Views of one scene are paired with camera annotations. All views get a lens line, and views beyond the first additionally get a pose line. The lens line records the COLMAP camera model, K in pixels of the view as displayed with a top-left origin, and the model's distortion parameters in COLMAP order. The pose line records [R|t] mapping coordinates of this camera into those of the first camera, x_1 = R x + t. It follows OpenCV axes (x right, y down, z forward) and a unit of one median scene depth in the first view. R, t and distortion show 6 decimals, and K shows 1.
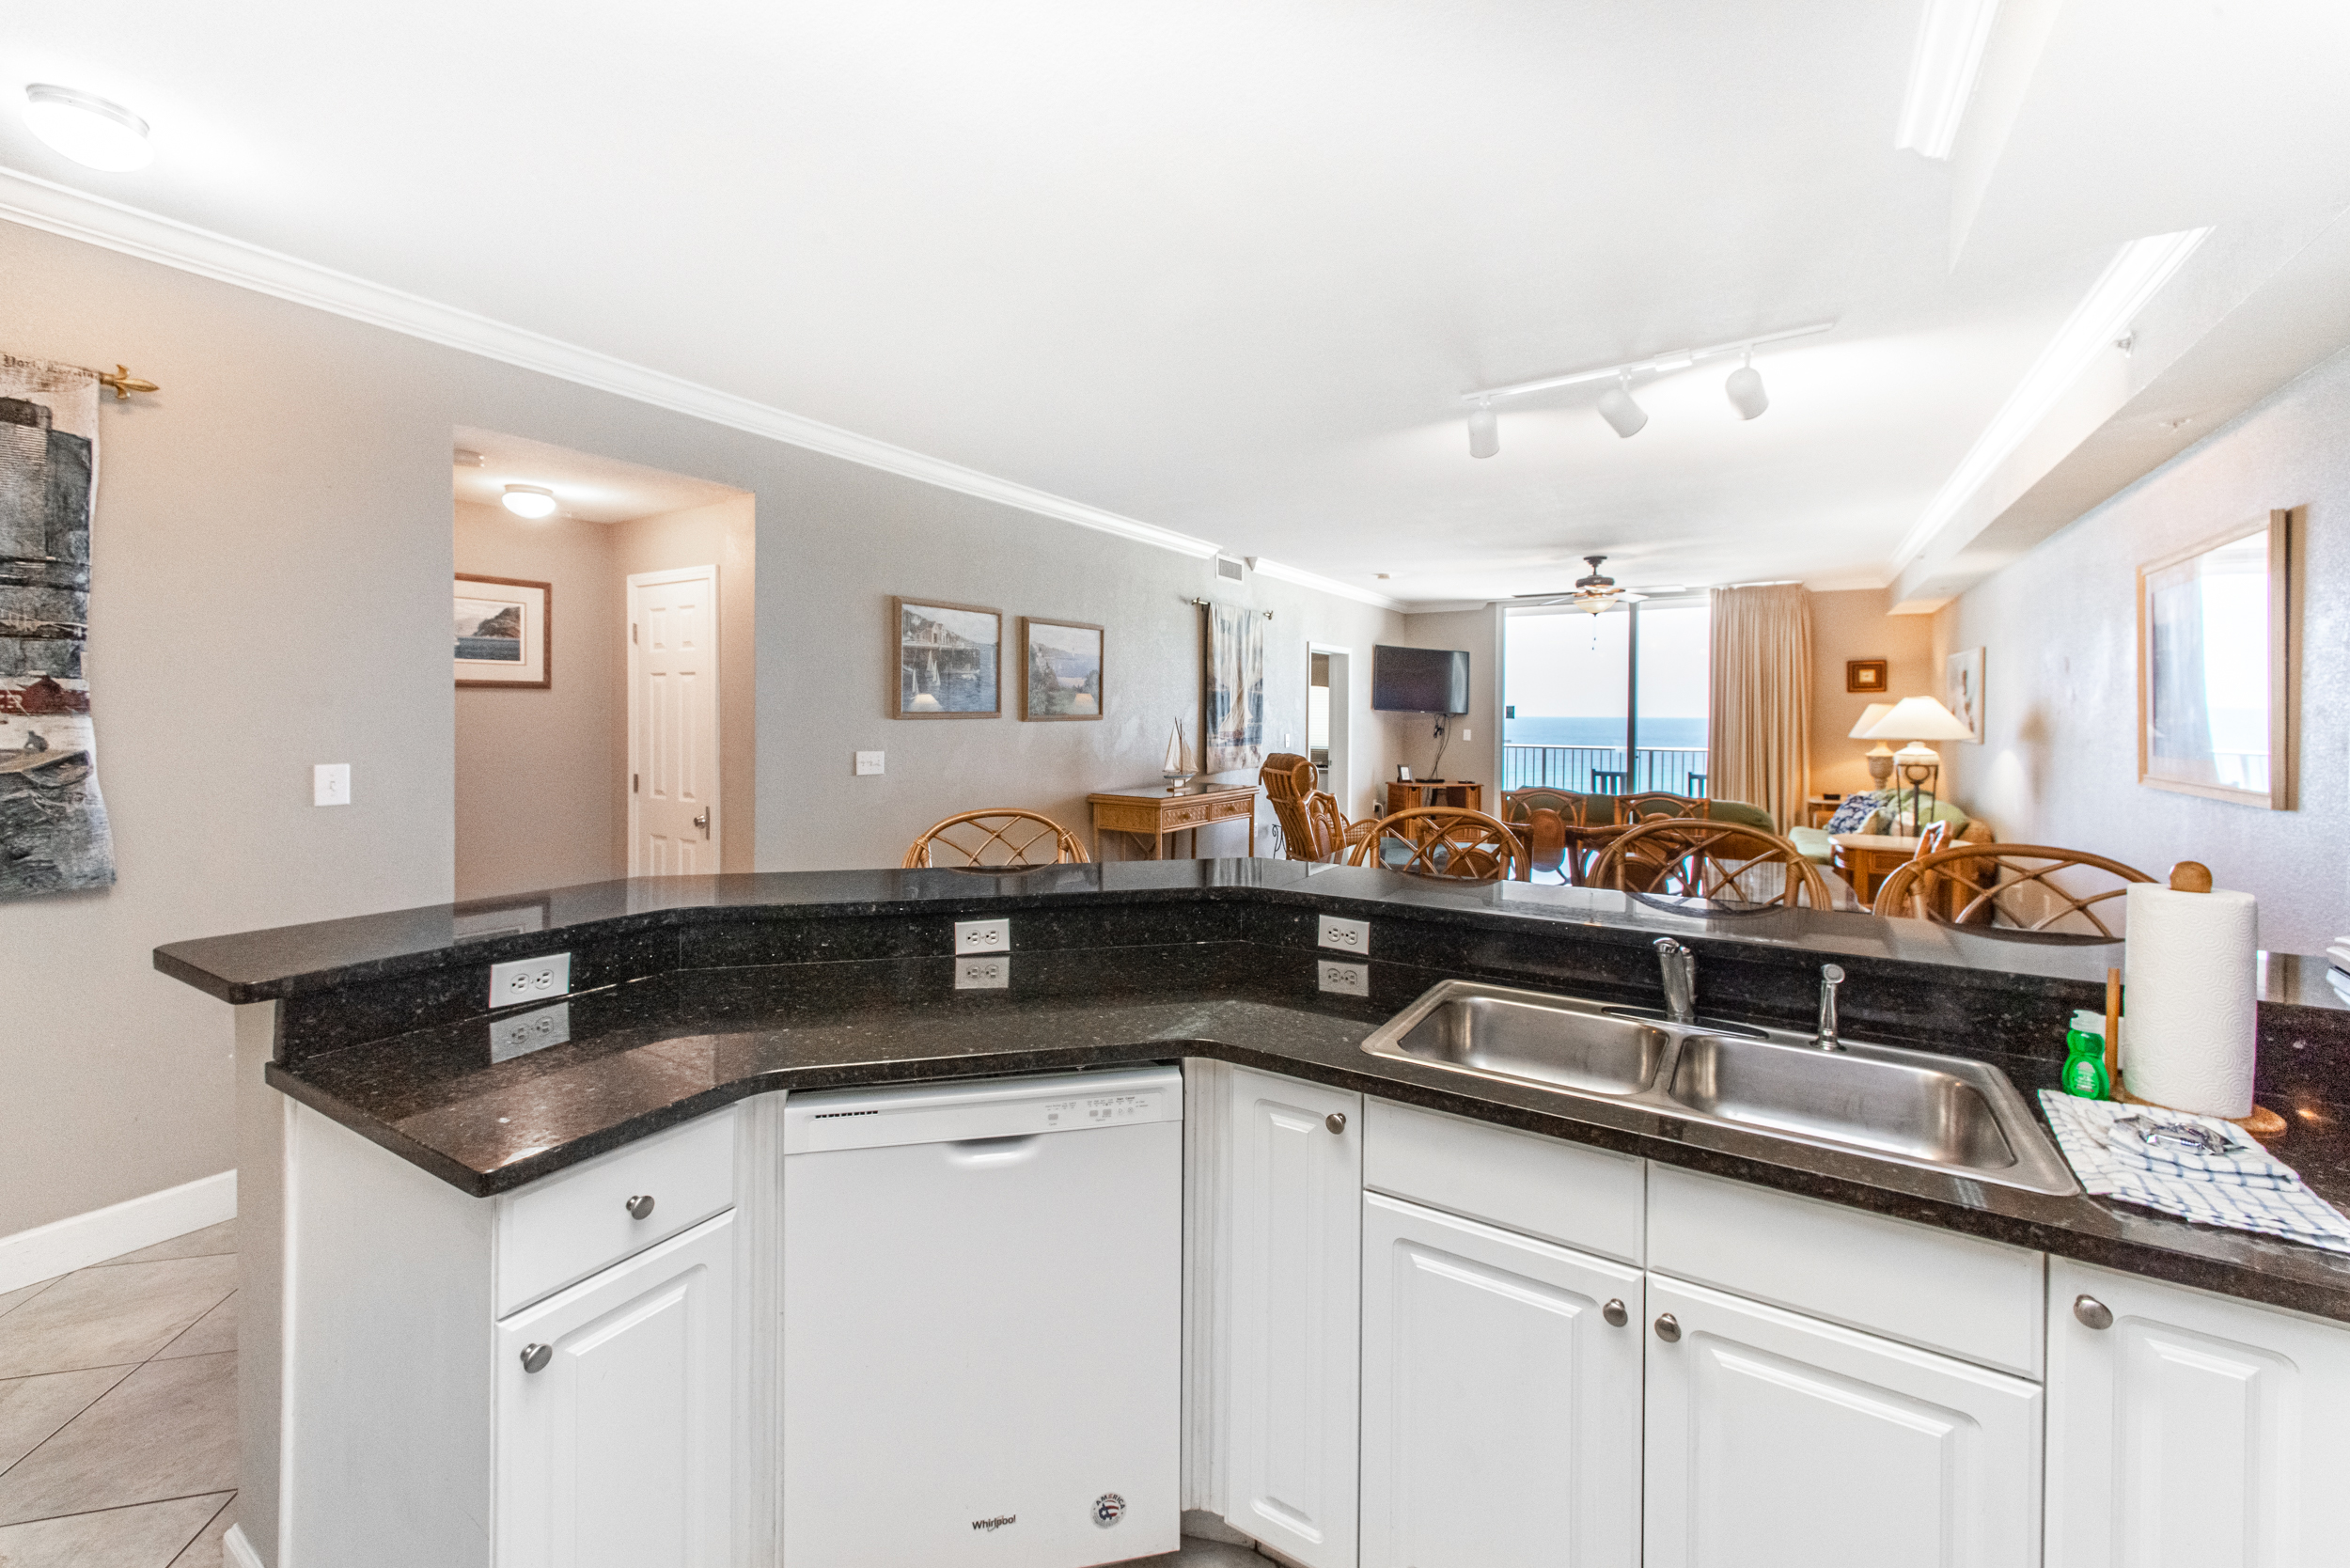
lens RADIAL K [[964.1, 0, 1197.0], [0, 964.1, 721.2], [0, 0, 1]] dist [0.008668, -0.002181]
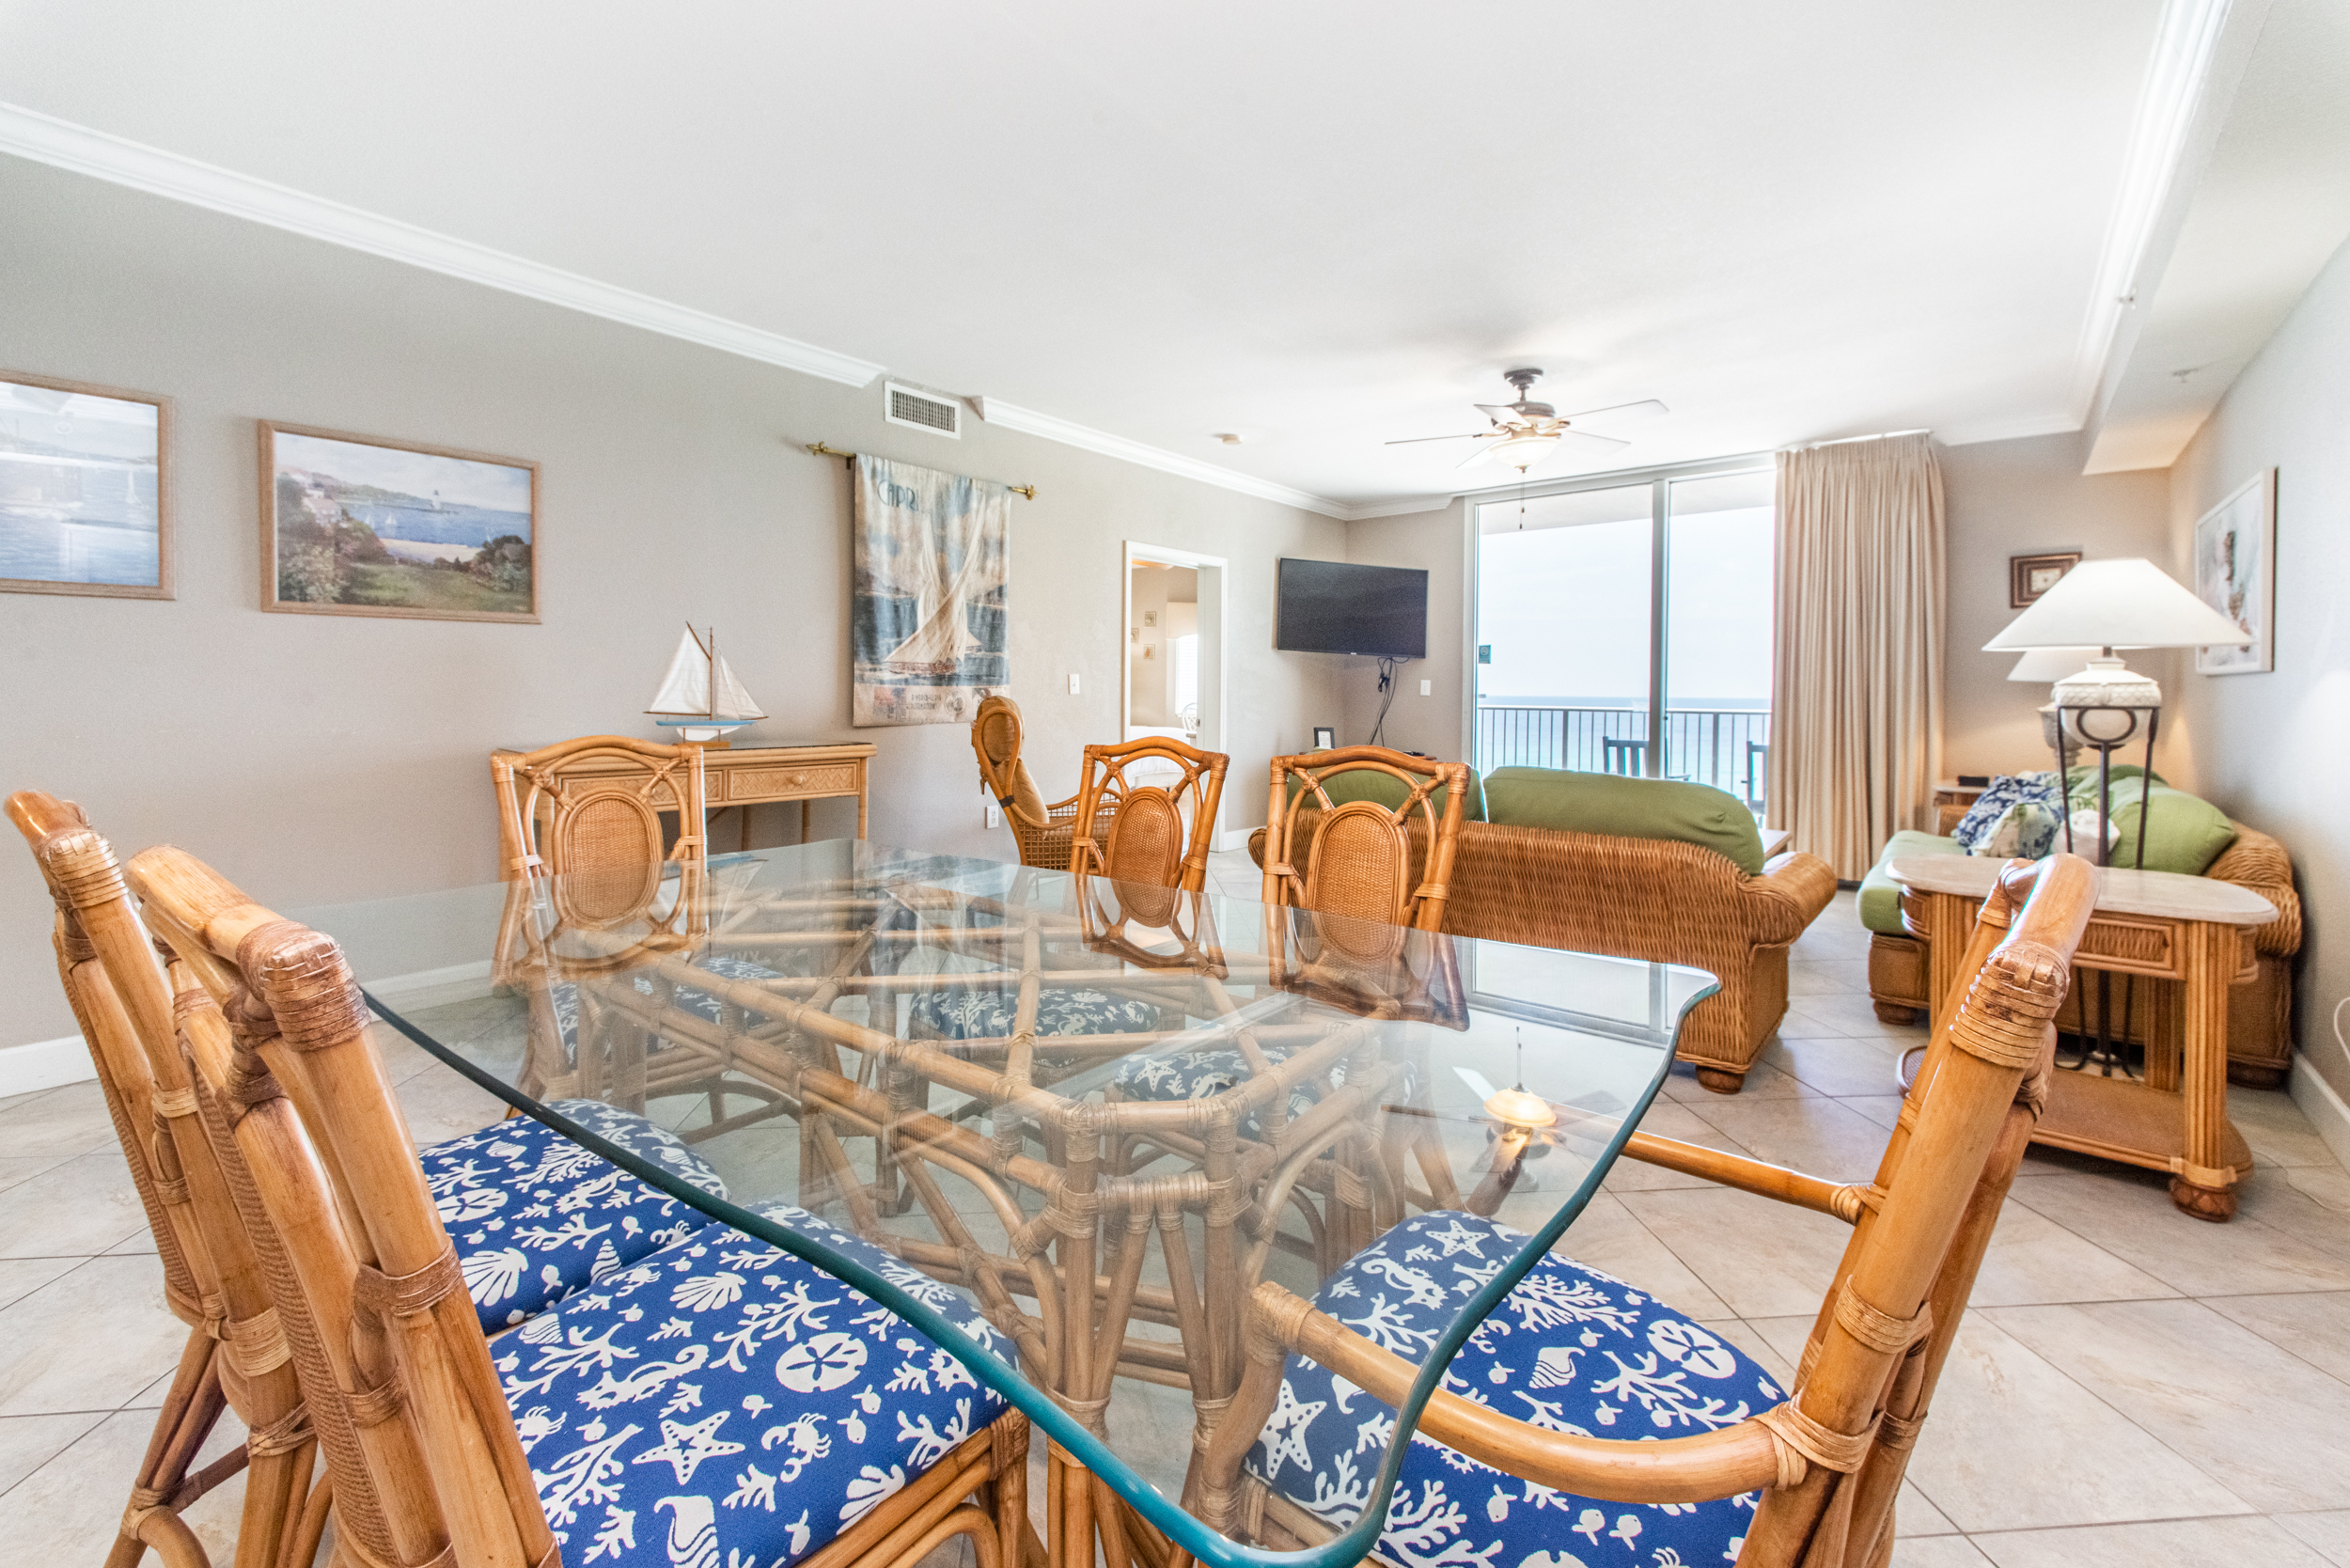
lens RADIAL K [[964.1, 0, 1201.8], [0, 964.1, 704.7], [0, 0, 1]] dist [0.008668, -0.002181]
pose [[0.988966, 0.005037, -0.148055, 0.302833], [-0.004617, 0.999984, 0.003180, 0.034333], [0.148069, -0.002462, 0.988974, 0.376665]]
